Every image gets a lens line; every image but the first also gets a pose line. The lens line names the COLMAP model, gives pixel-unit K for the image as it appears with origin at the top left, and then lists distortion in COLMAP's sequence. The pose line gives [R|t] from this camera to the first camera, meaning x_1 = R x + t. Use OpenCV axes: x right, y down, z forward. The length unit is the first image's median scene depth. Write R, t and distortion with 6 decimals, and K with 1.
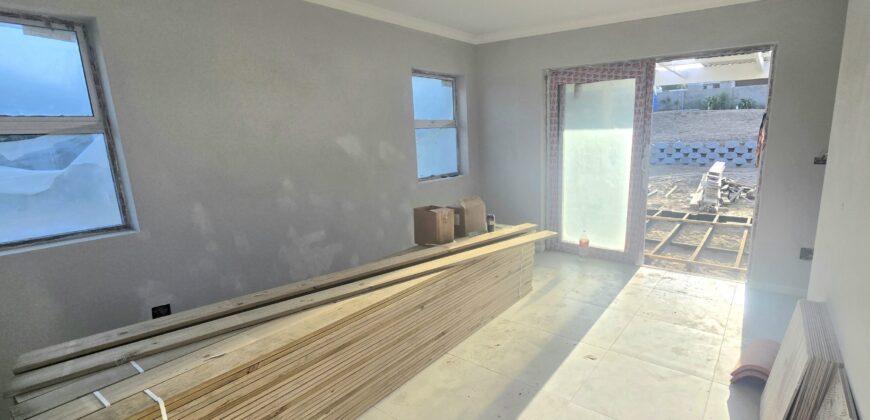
lens RADIAL K [[400.7, 0, 499.4], [0, 400.7, 211.3], [0, 0, 1]] dist [0.001084, 0.000165]
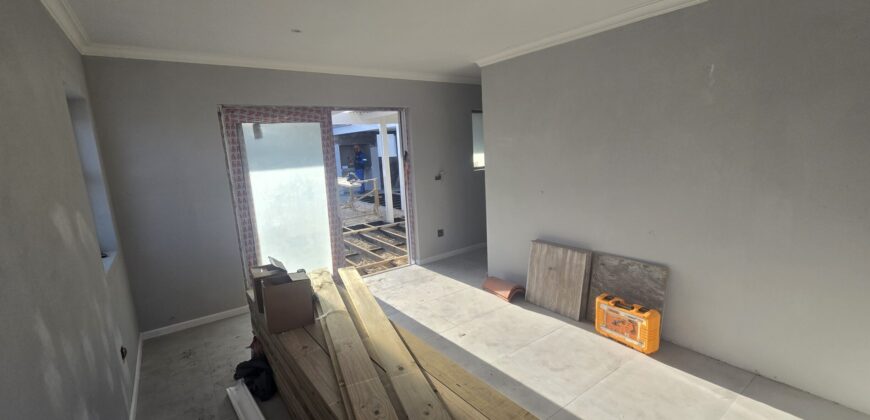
lens RADIAL K [[374.5, 0, 435.0], [0, 374.5, 210.0], [0, 0, 1]] dist [0.001043, 0.000133]
pose [[0.333780, -0.160783, 0.928838, -0.501443], [0.235239, 0.968379, 0.083094, -0.089579], [-0.912827, 0.190764, 0.361048, 0.317335]]
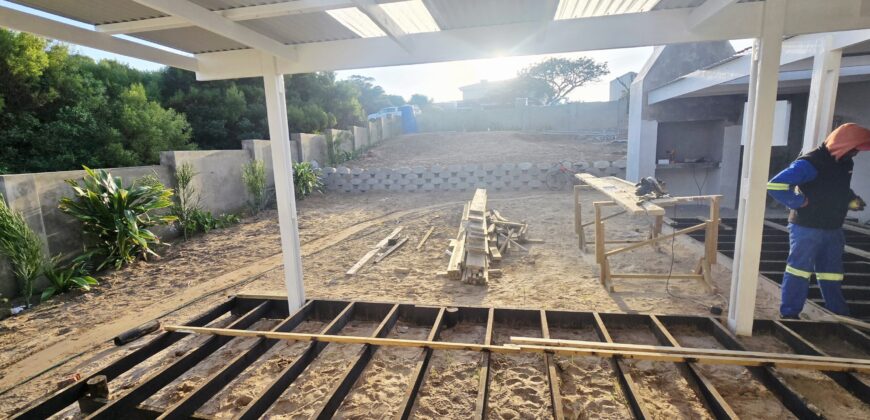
lens RADIAL K [[374.5, 0, 435.0], [0, 374.5, 210.0], [0, 0, 1]] dist [0.001043, 0.000133]
pose [[0.925316, -0.075324, 0.371641, 0.417795], [0.093043, 0.995212, -0.029951, -0.164405], [-0.367606, 0.062293, 0.927893, 0.775904]]
